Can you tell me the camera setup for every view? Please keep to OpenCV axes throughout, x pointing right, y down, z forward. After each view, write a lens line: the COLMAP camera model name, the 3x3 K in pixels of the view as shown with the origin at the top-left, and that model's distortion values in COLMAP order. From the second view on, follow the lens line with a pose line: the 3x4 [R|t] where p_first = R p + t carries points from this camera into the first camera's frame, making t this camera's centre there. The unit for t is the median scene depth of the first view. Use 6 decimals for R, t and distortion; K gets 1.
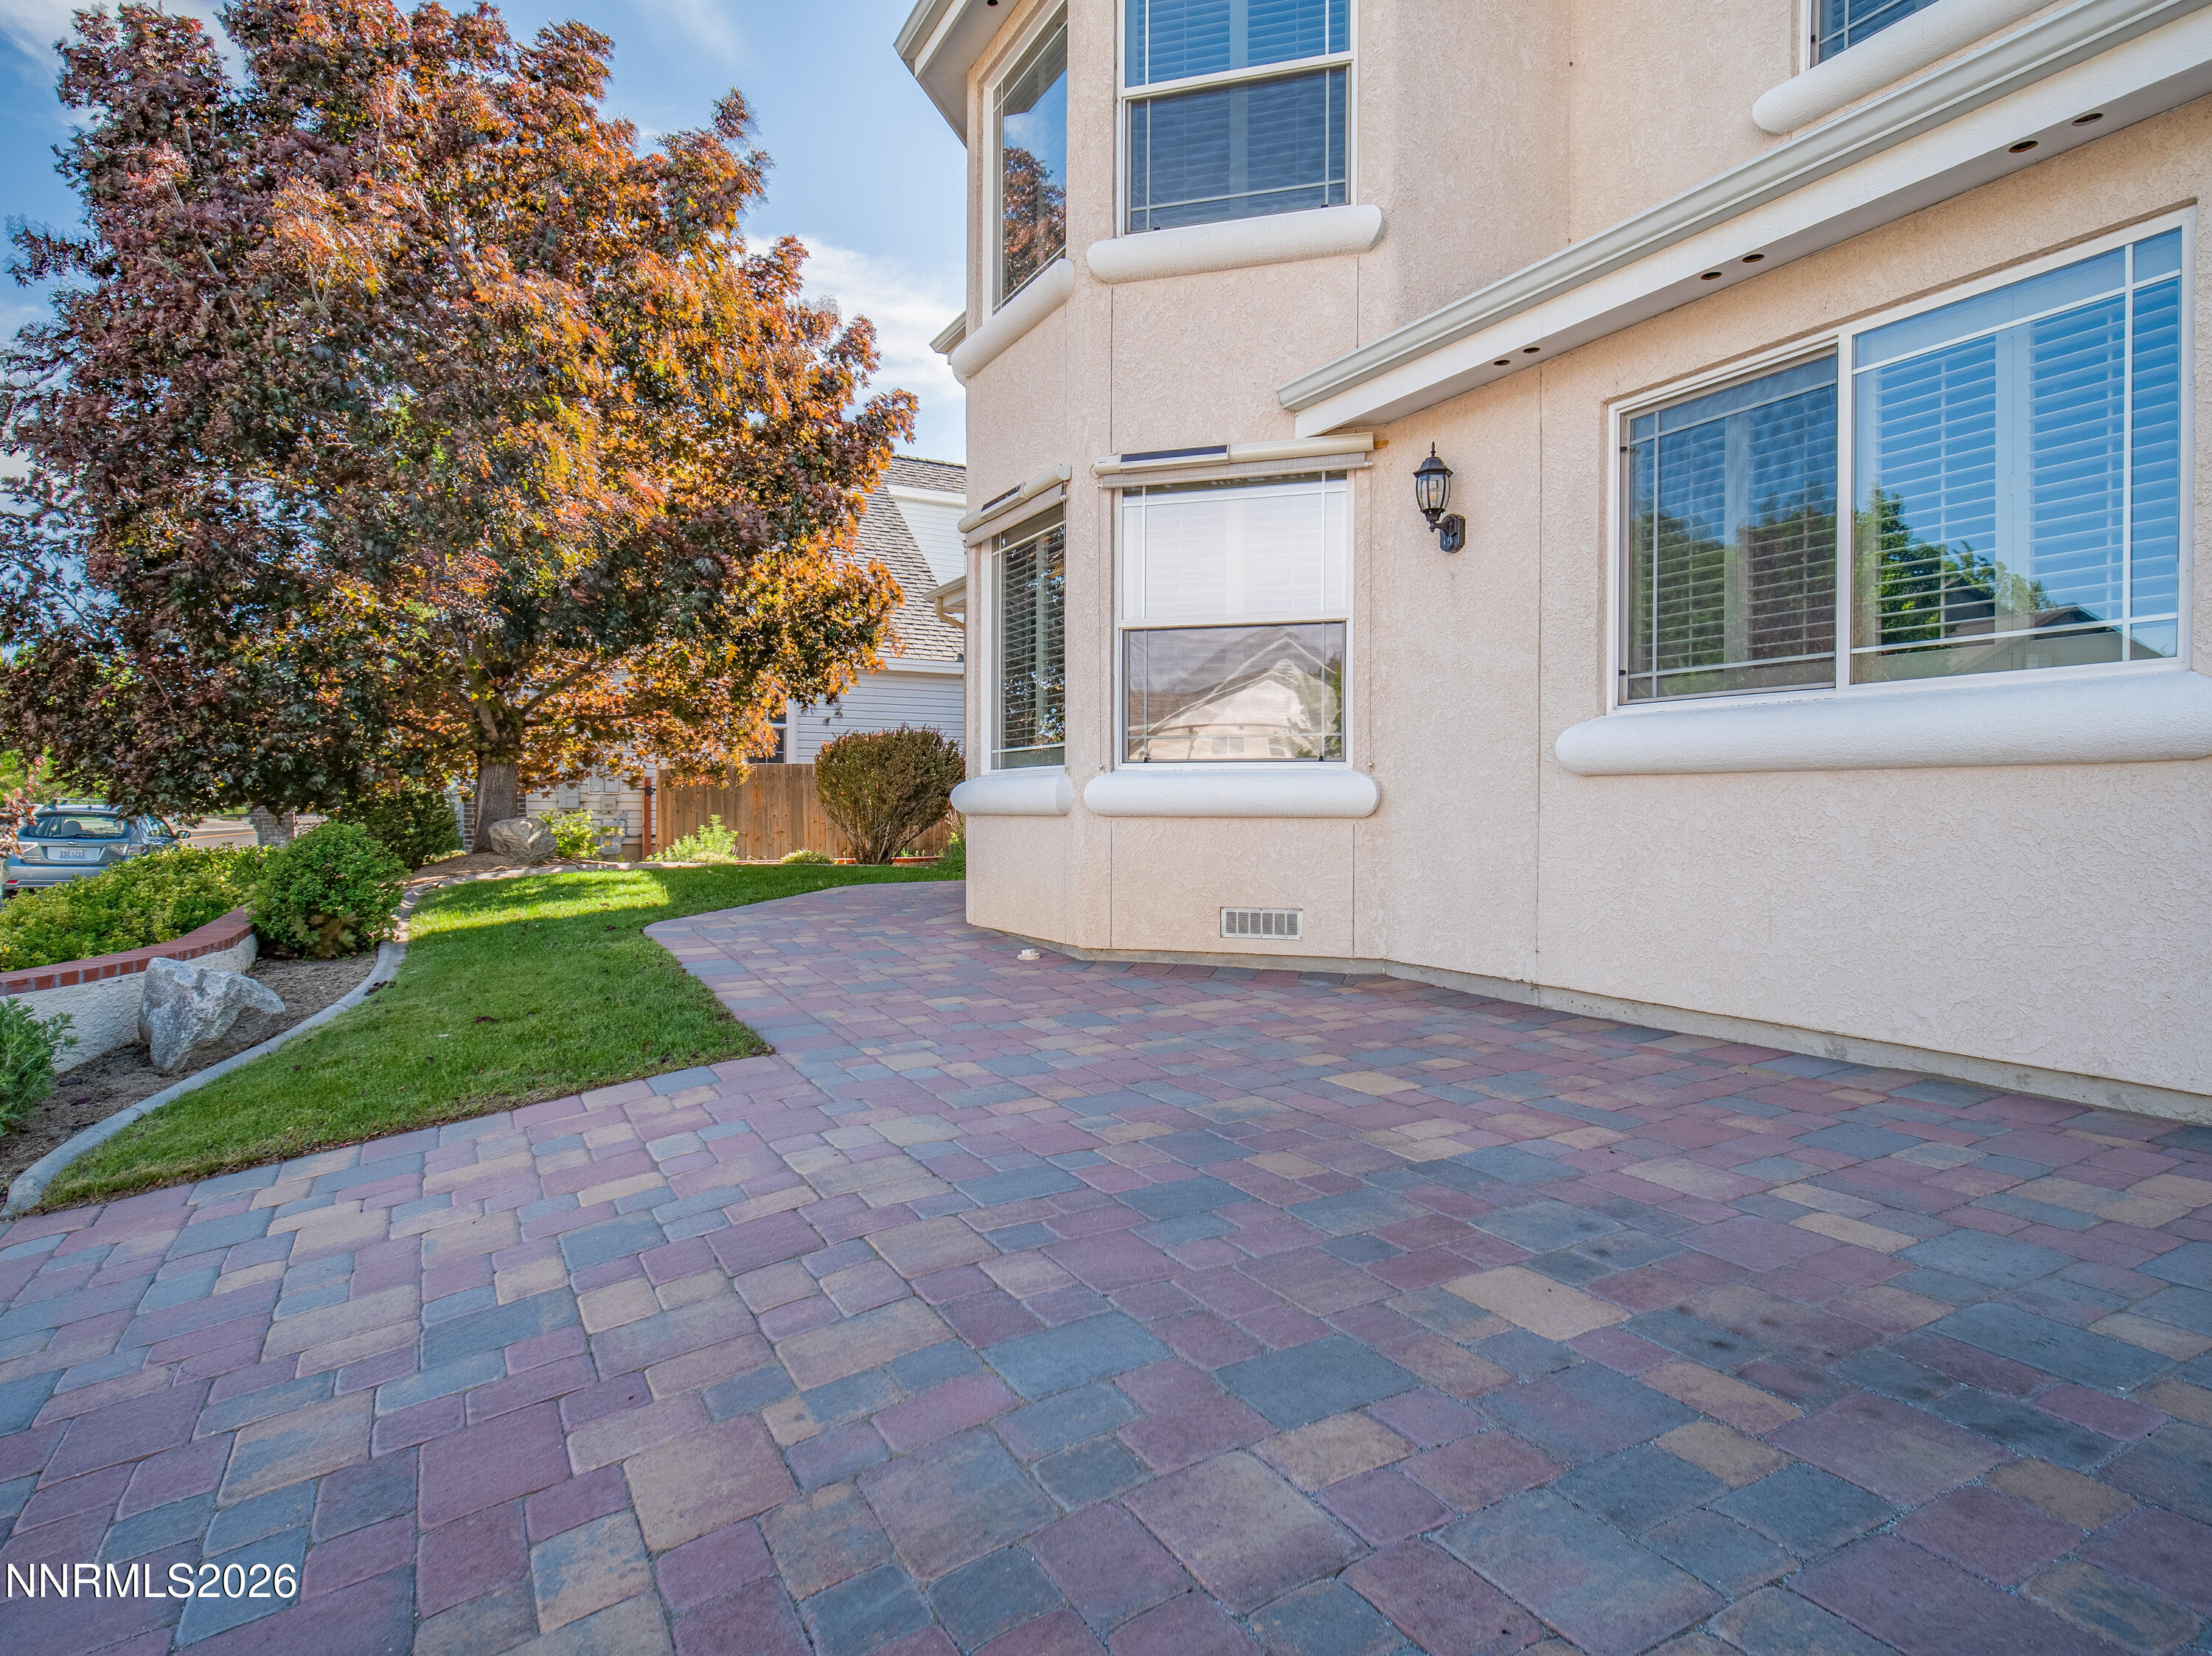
lens RADIAL K [[1230.3, 0, 1097.5], [0, 1230.3, 817.7], [0, 0, 1]] dist [-0.001984, -0.001248]
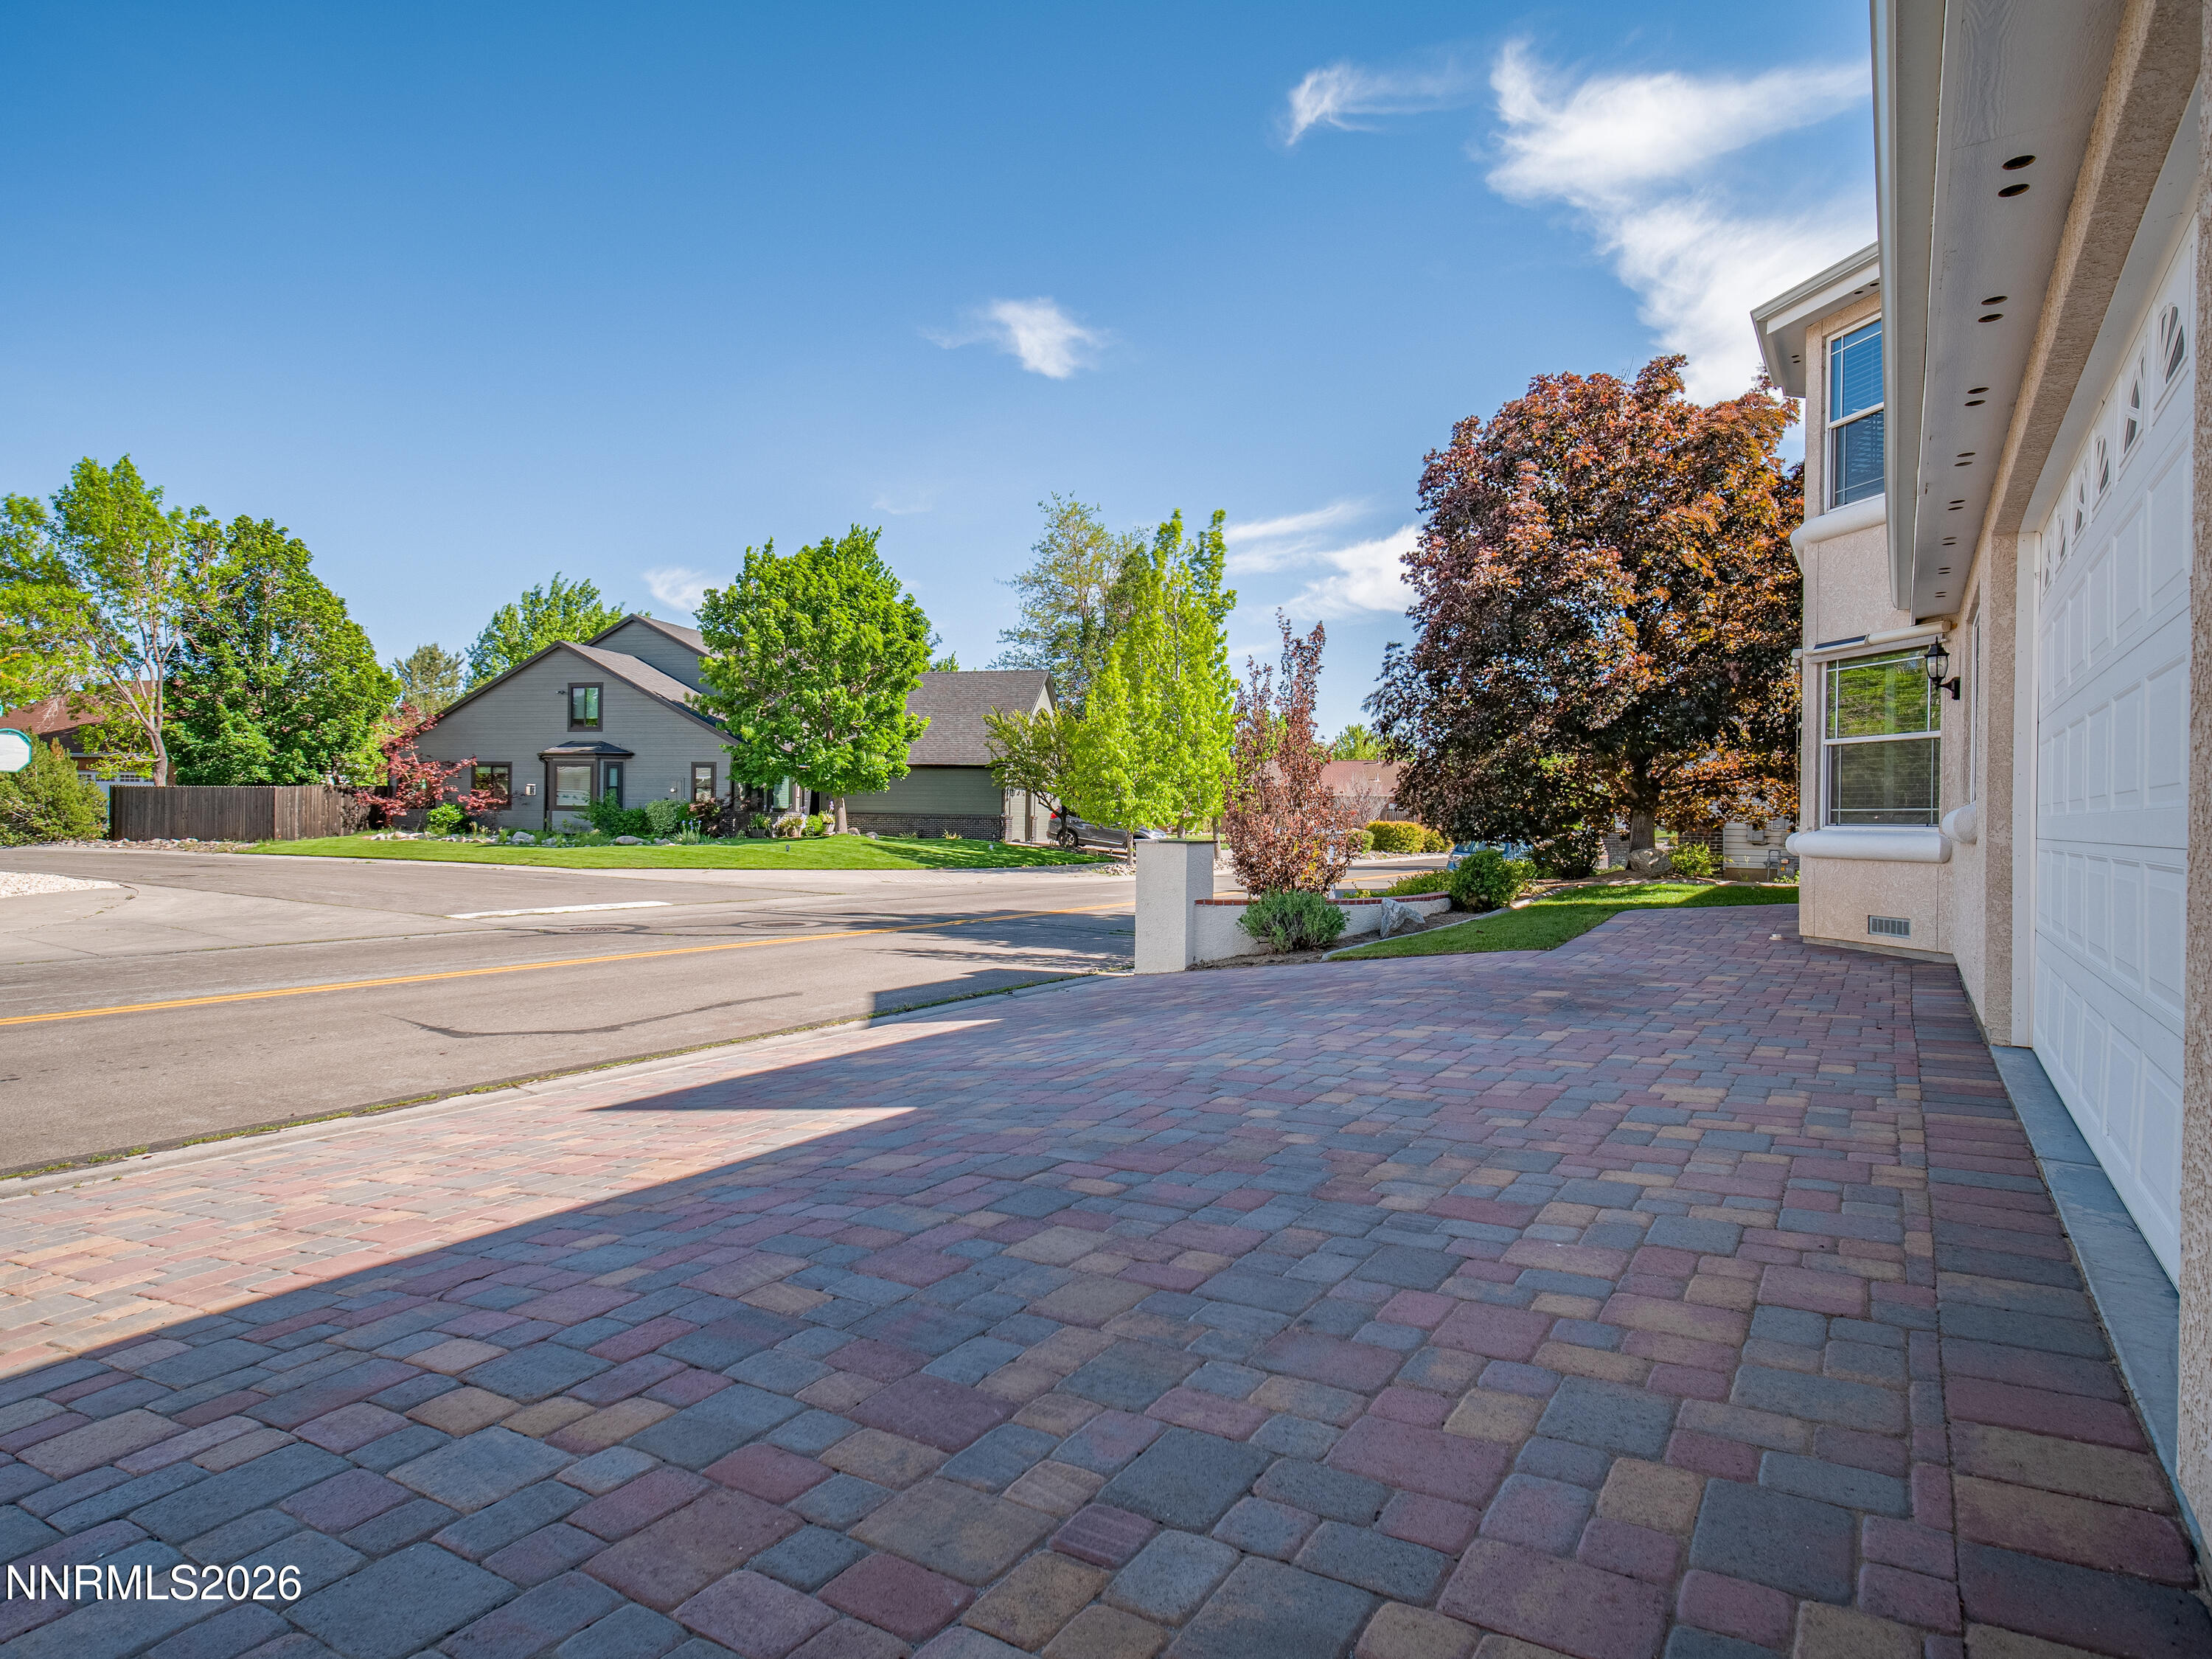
lens RADIAL K [[1230.4, 0, 1102.1], [0, 1230.4, 825.6], [0, 0, 1]] dist [-0.001984, -0.001248]
pose [[0.494997, 0.011614, -0.868817, 1.004078], [-0.026596, 0.999645, -0.001789, -0.016014], [0.868488, 0.023993, 0.495130, -0.684411]]
